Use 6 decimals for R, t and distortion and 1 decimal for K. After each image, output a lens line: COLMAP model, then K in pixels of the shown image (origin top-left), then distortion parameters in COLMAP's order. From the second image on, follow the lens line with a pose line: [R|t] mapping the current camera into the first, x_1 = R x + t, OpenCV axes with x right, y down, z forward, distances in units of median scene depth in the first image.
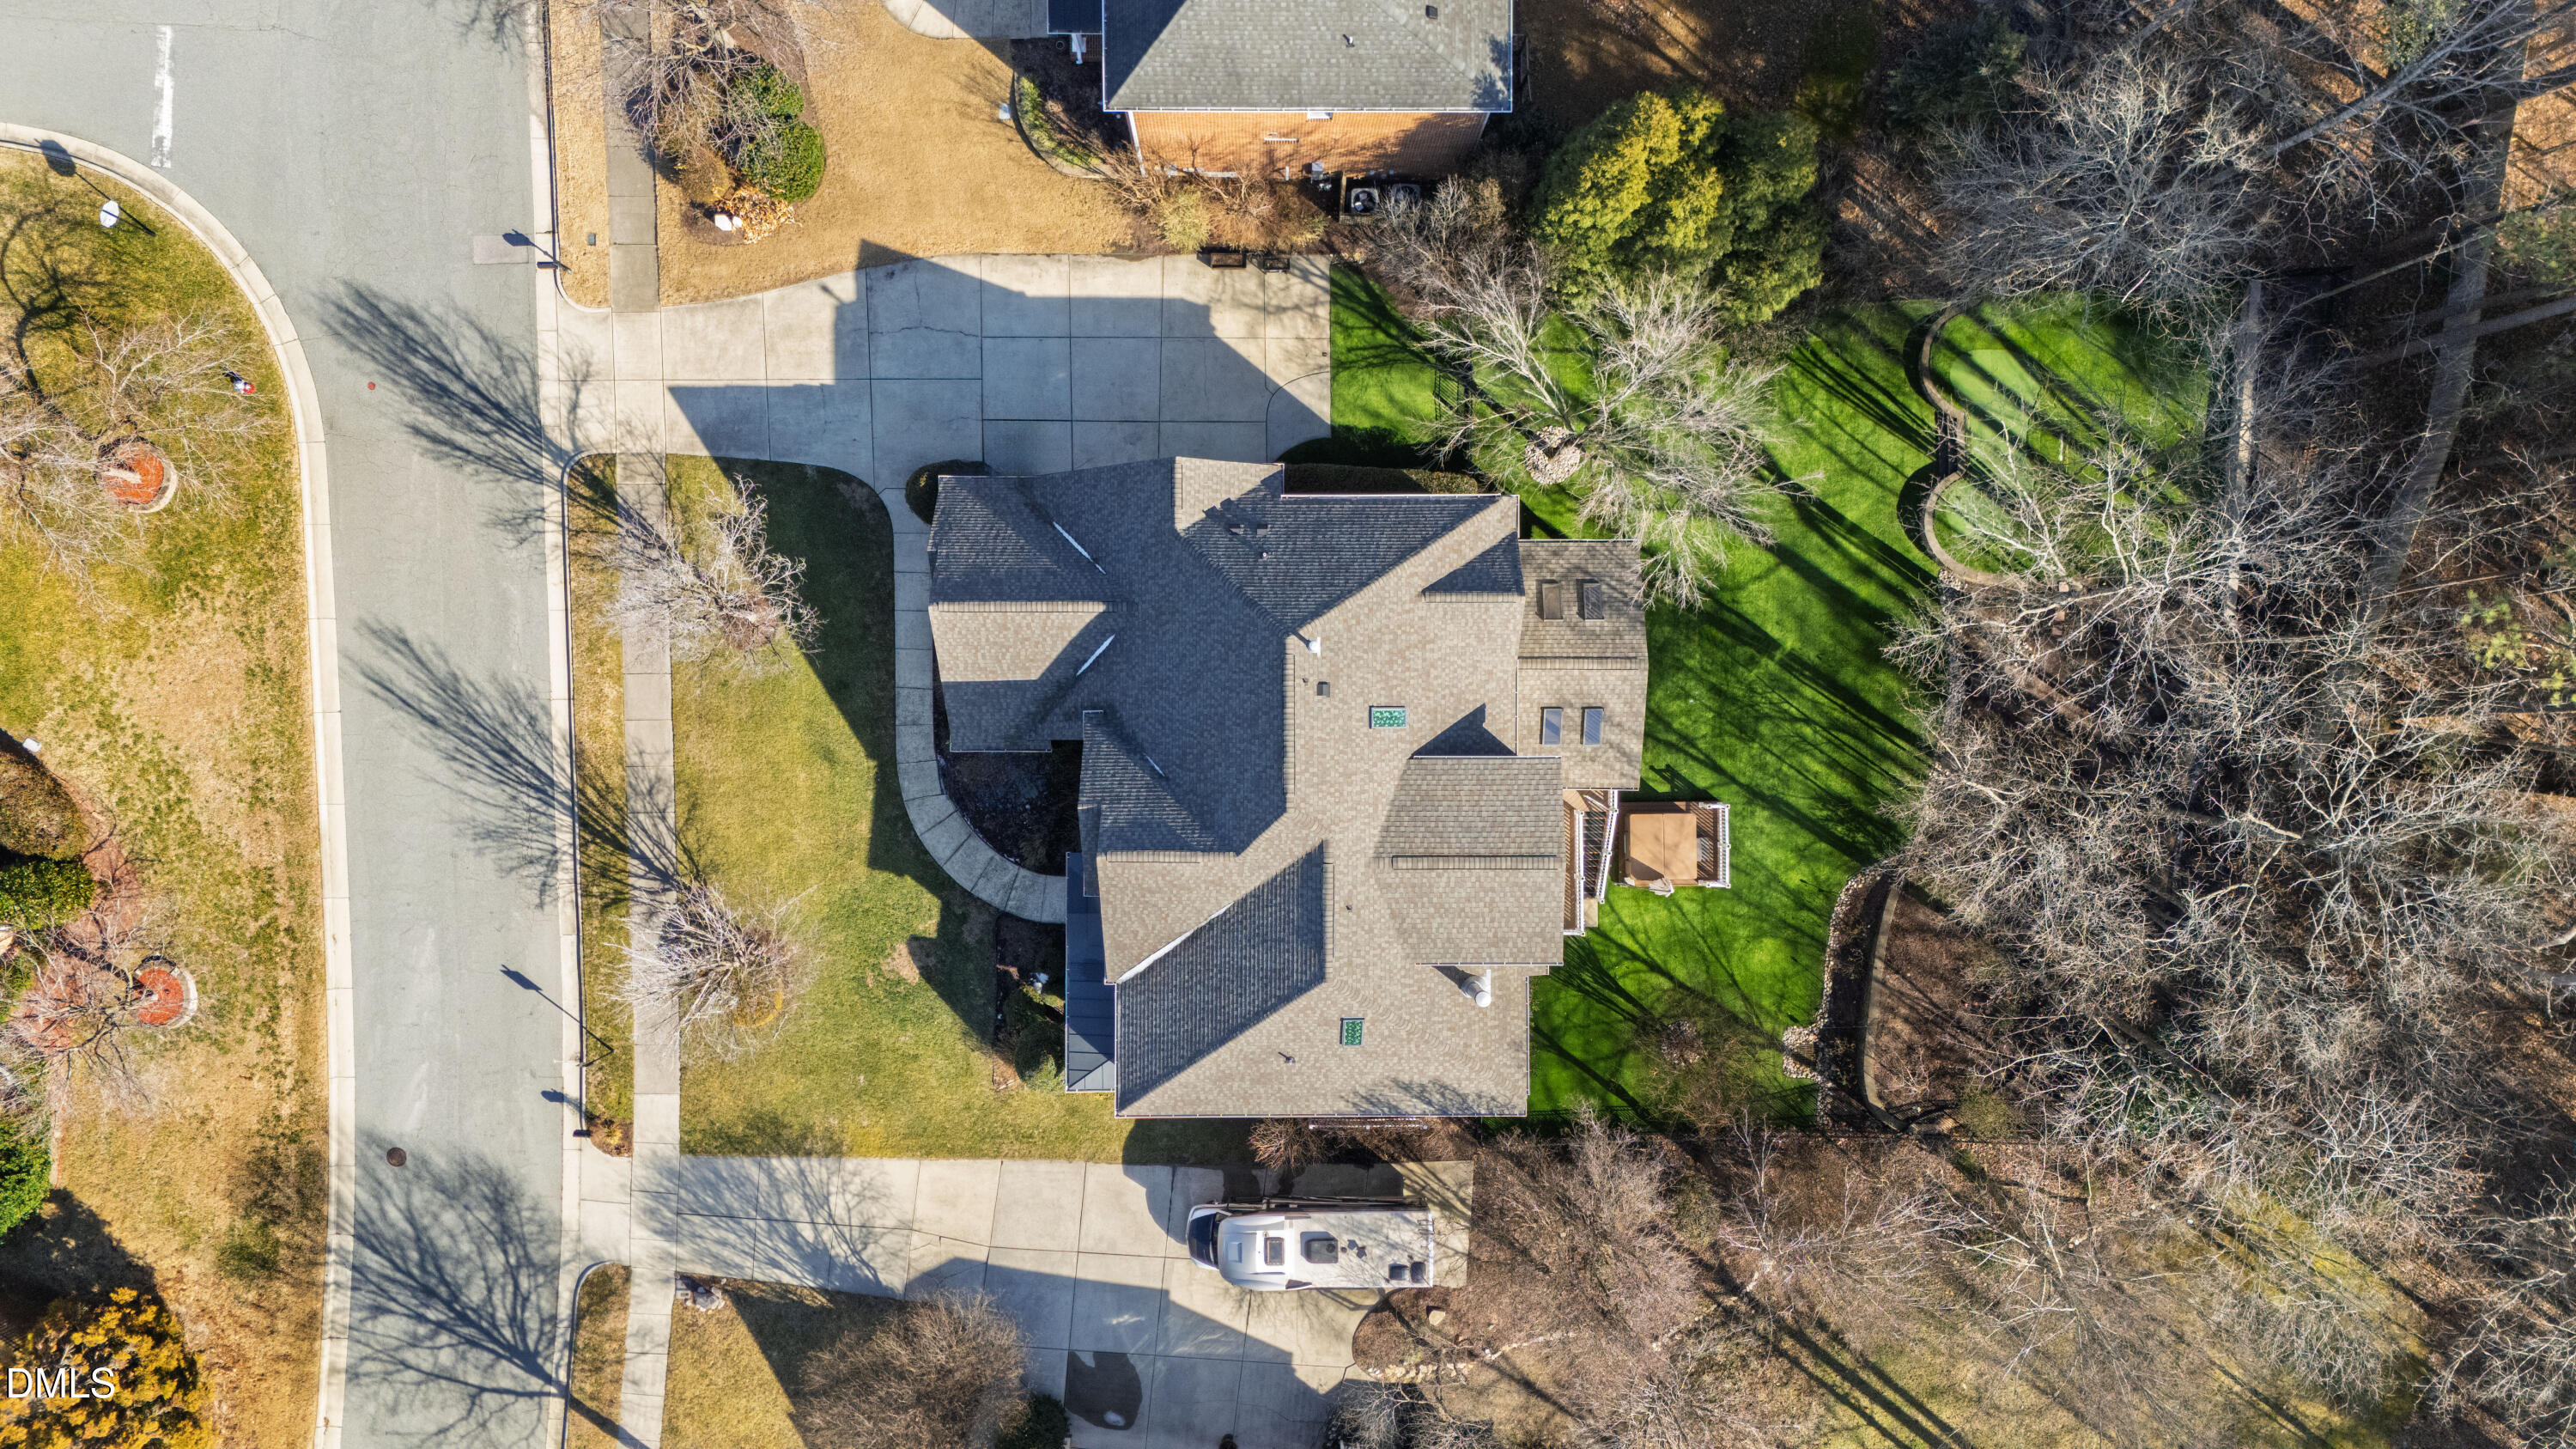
lens RADIAL K [[1897.2, 0, 1292.9], [0, 1897.2, 730.2], [0, 0, 1]] dist [0.072455, -0.062768]
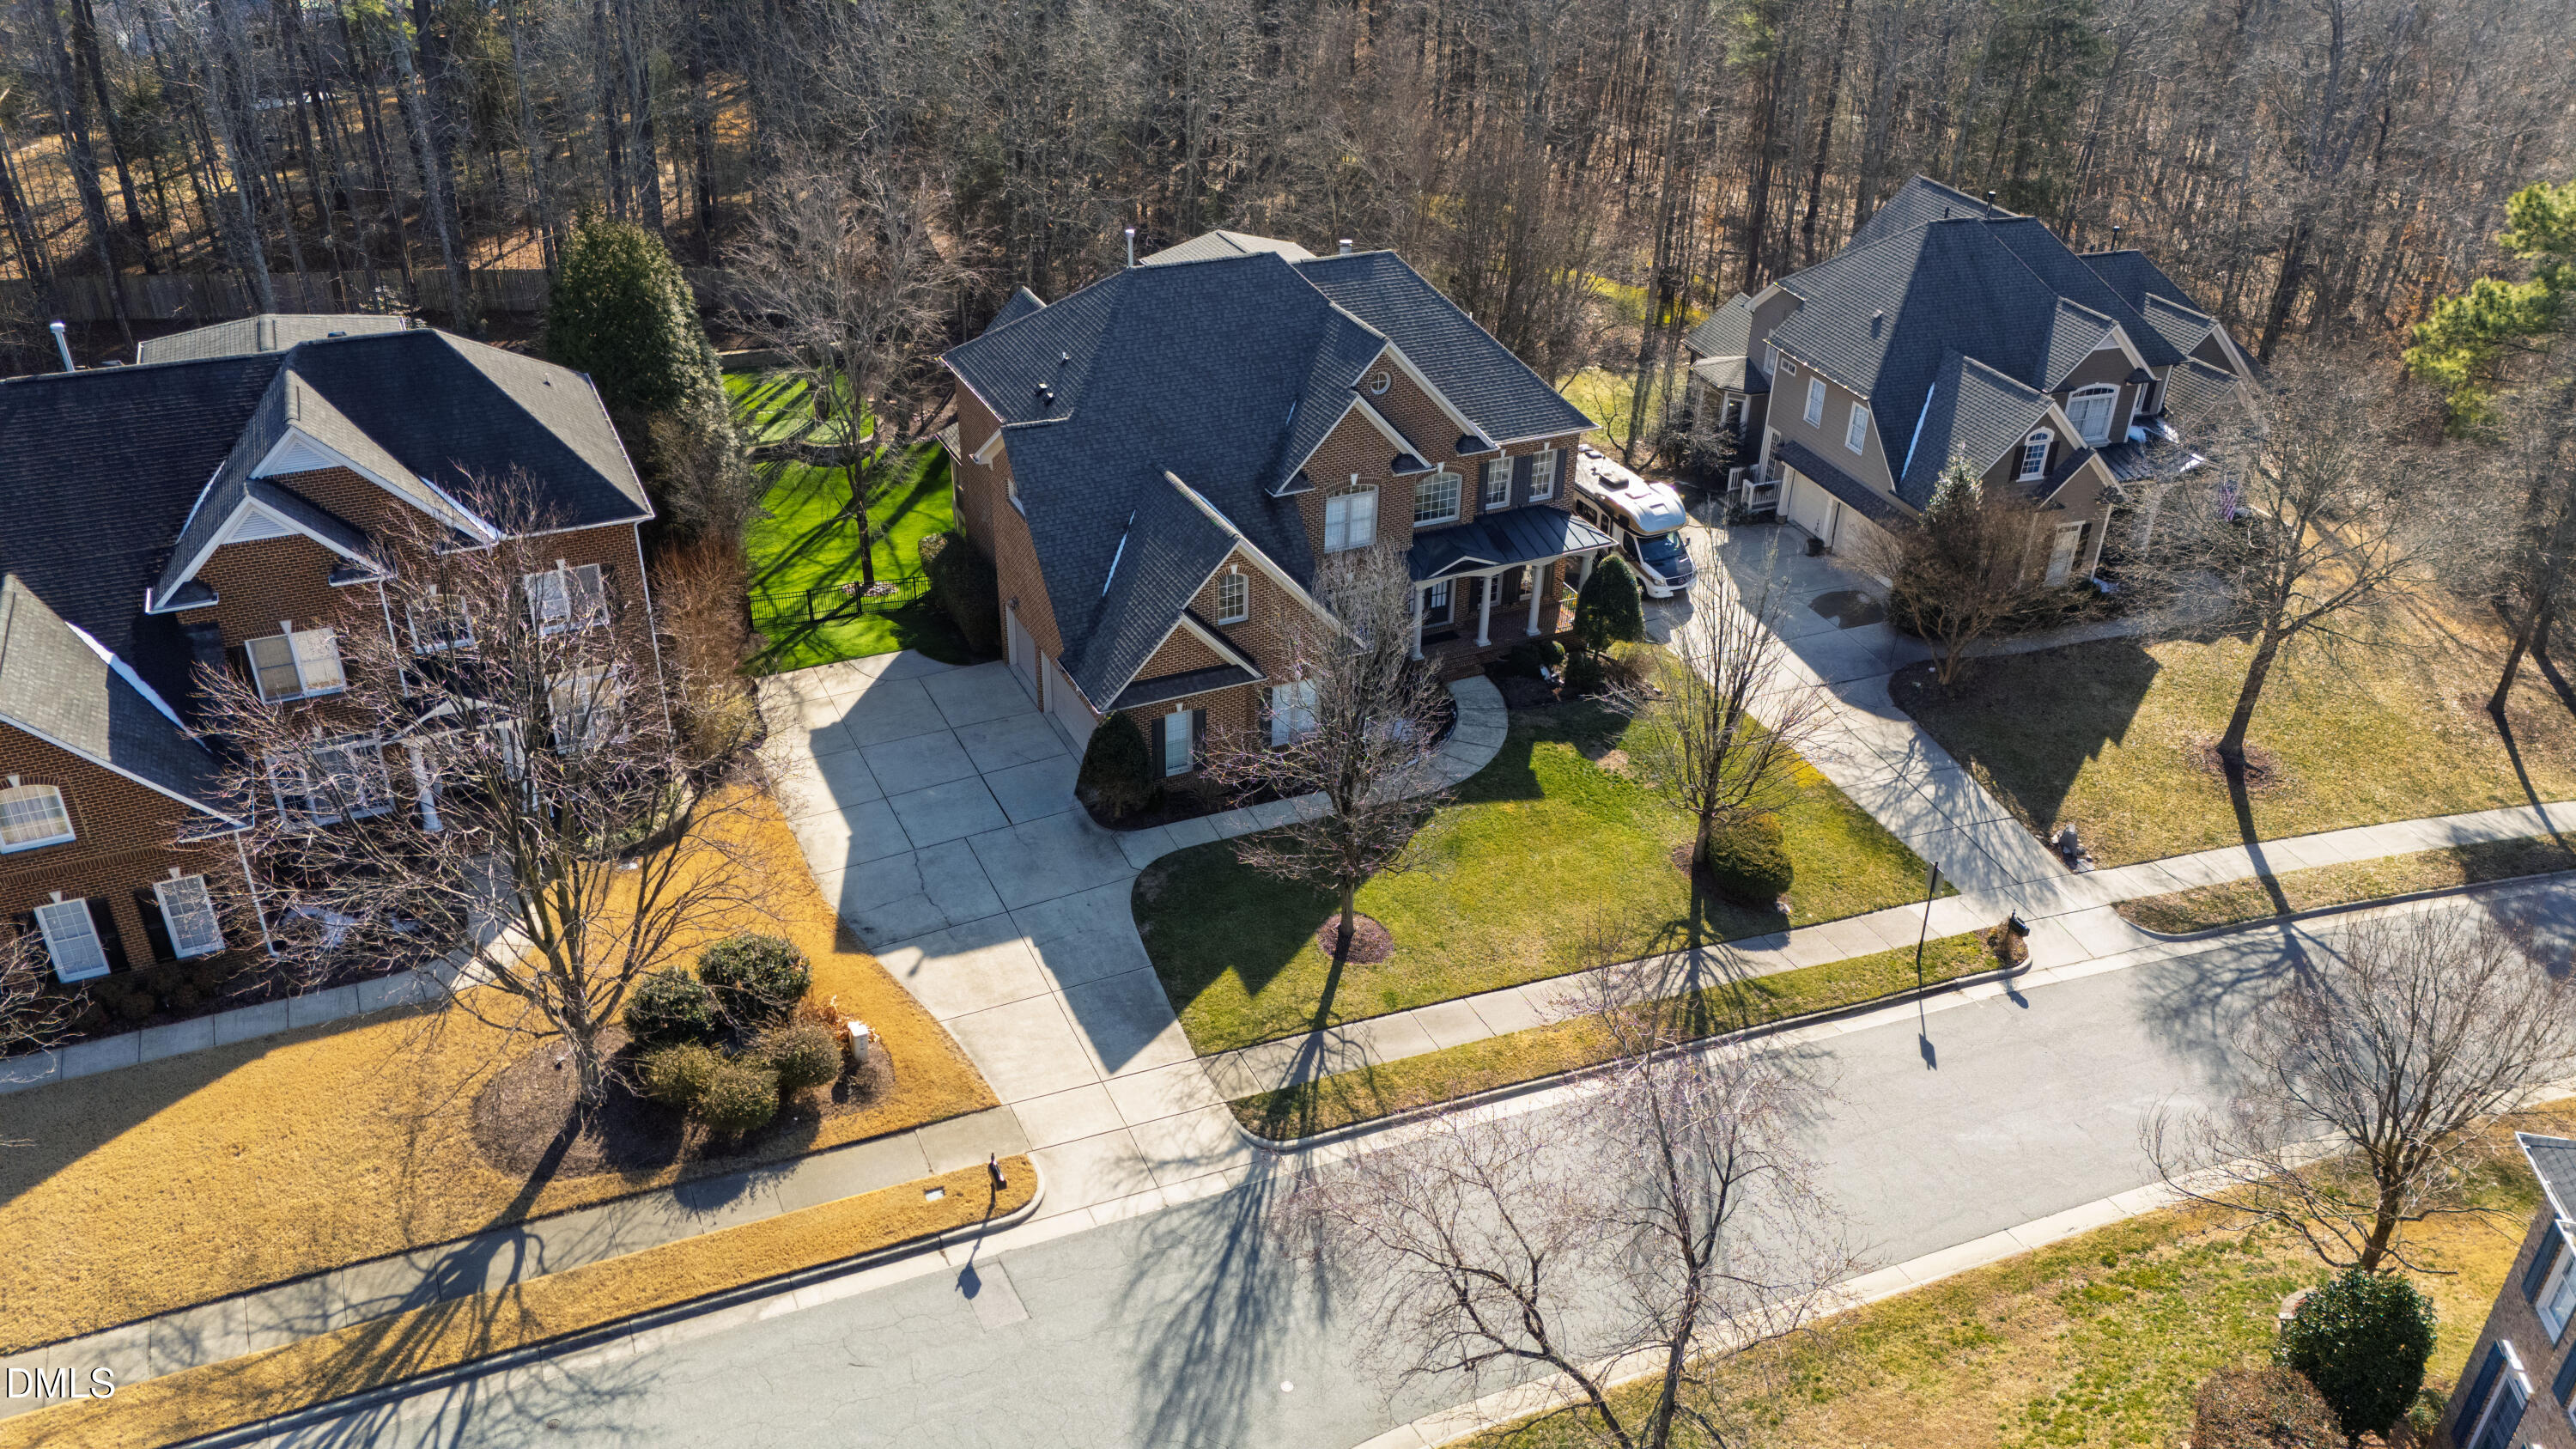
lens RADIAL K [[1890.6, 0, 1288.0], [0, 1890.6, 724.5], [0, 0, 1]] dist [0.106428, -0.156075]
pose [[-0.426960, -0.474471, 0.769794, -0.818345], [0.904021, -0.203942, 0.375705, -0.351011], [-0.021268, 0.856320, 0.516007, 0.522051]]
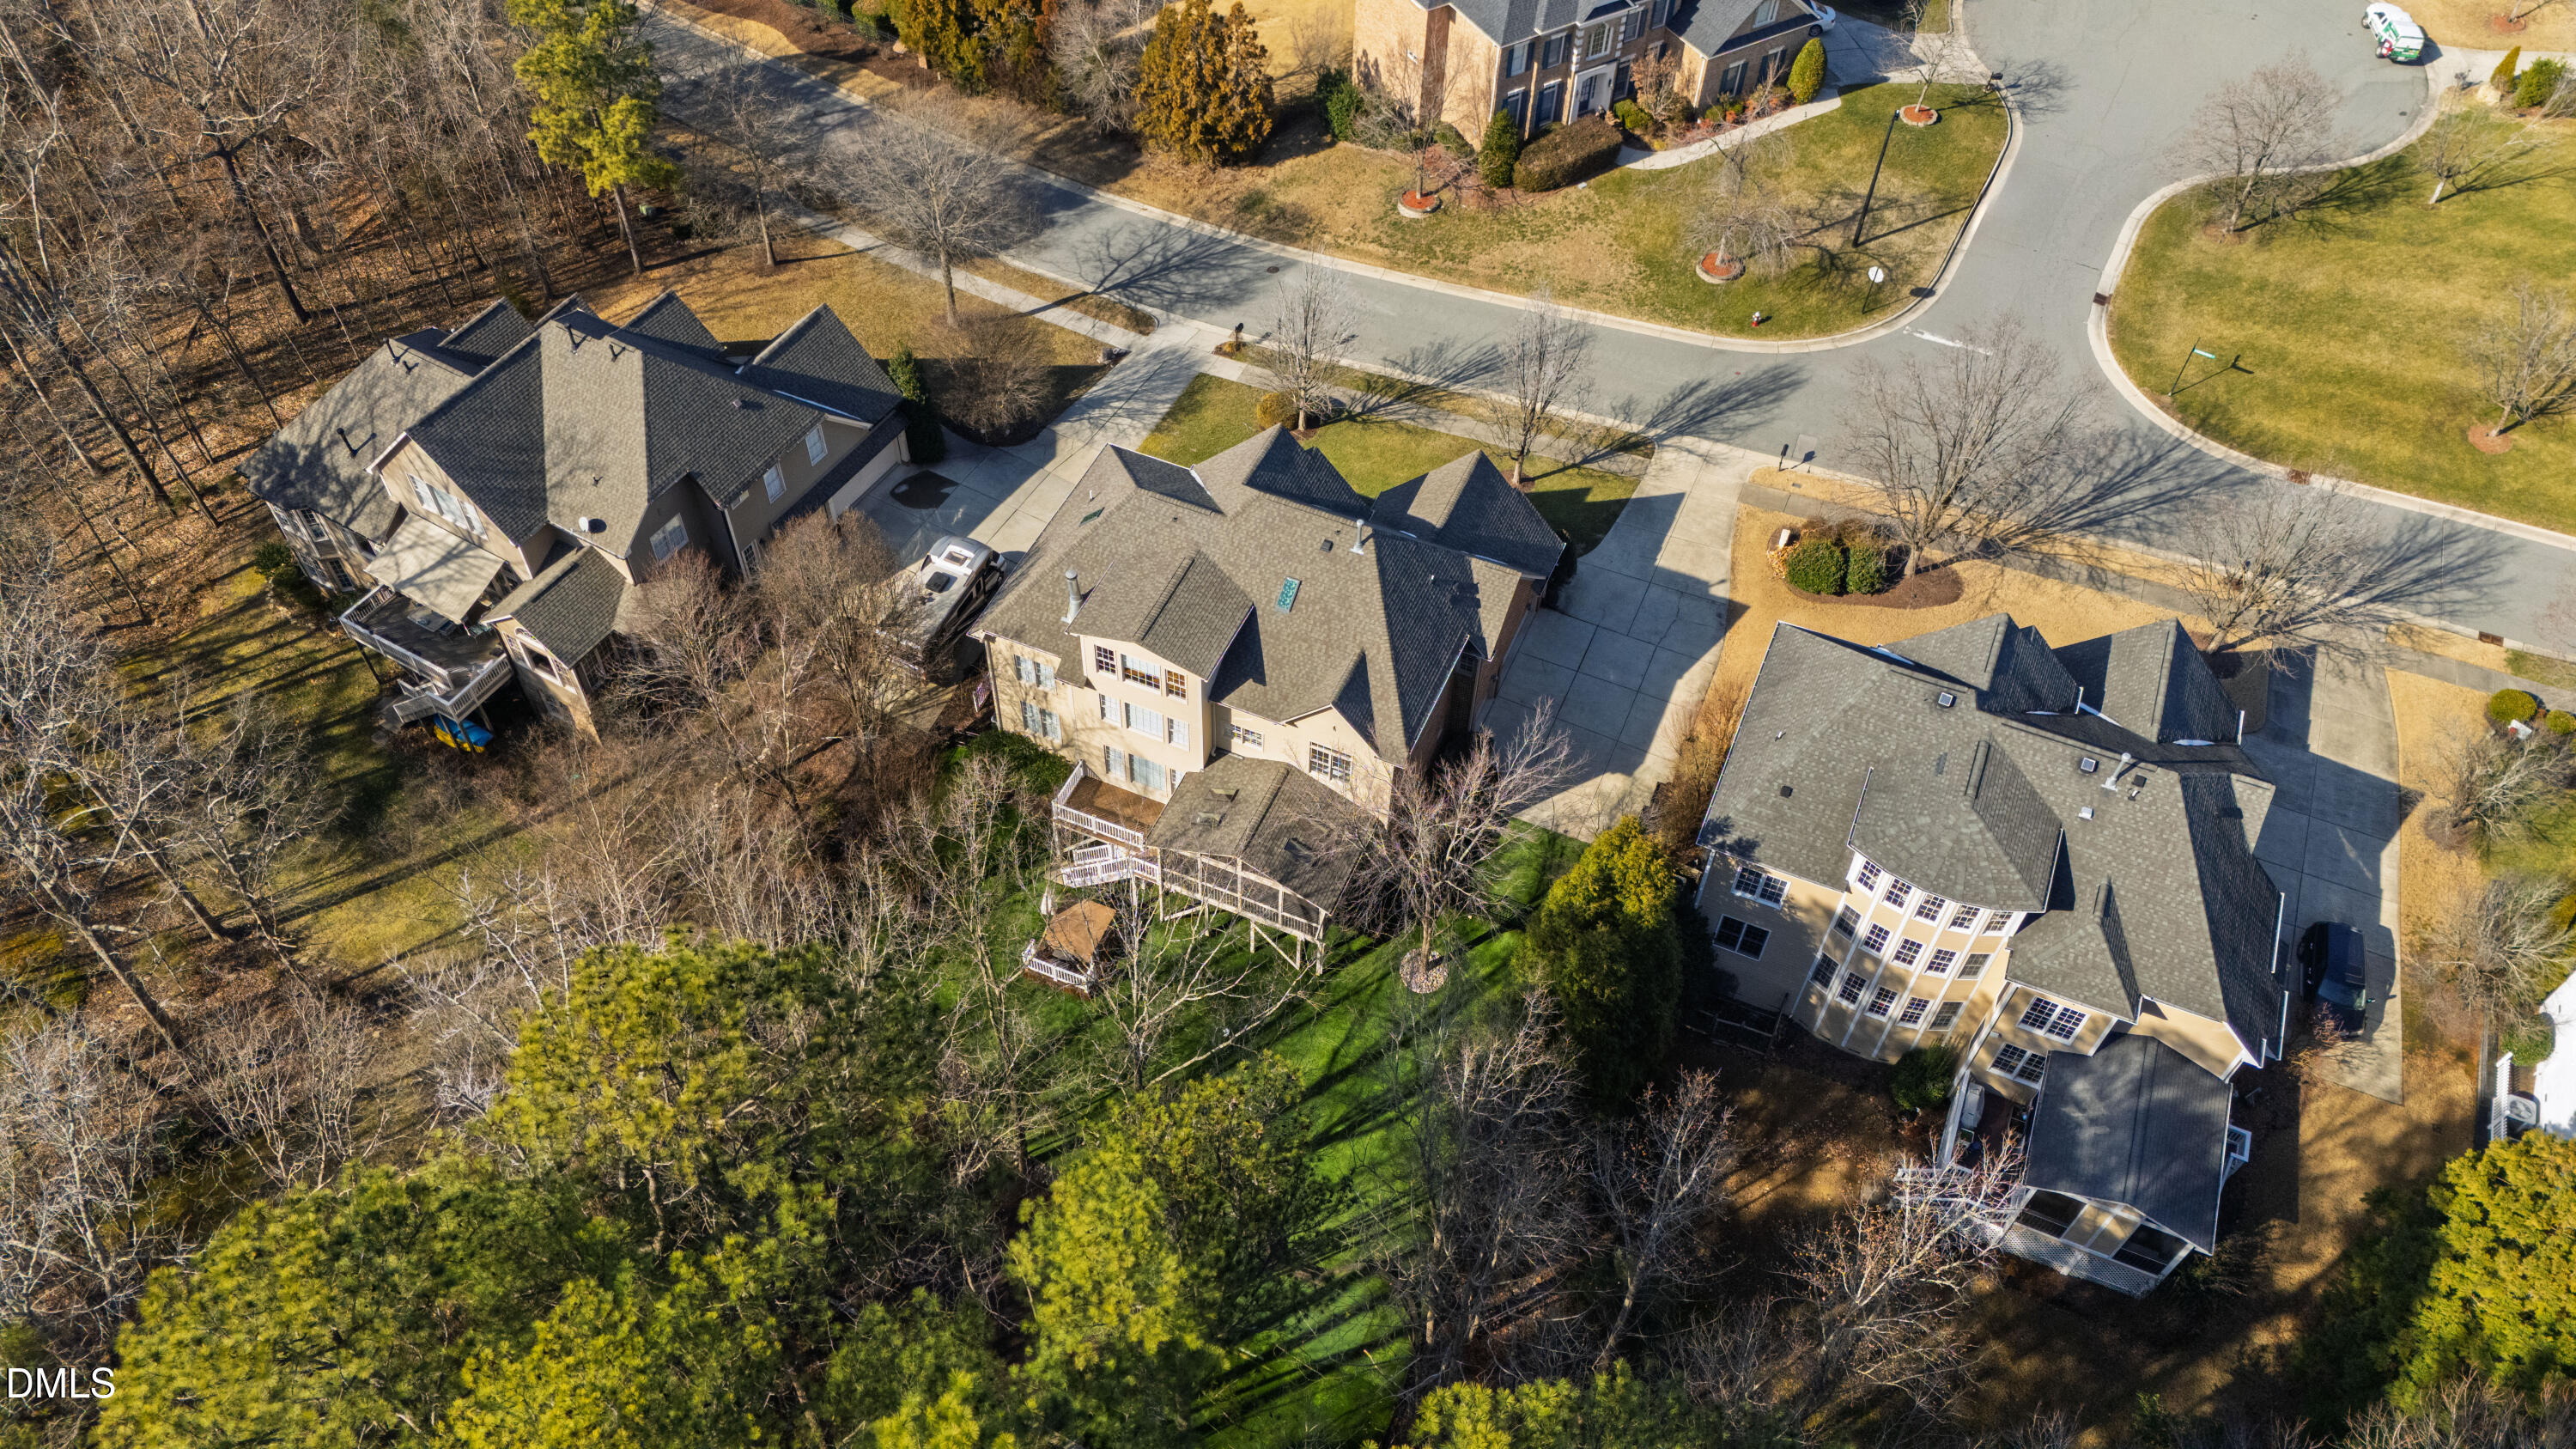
lens RADIAL K [[1897.2, 0, 1292.9], [0, 1897.2, 730.2], [0, 0, 1]] dist [0.072455, -0.062768]
pose [[-0.396910, 0.697812, -0.596256, 0.767198], [-0.917163, -0.326785, 0.228086, -0.290758], [-0.035686, 0.637394, 0.769712, 0.014322]]
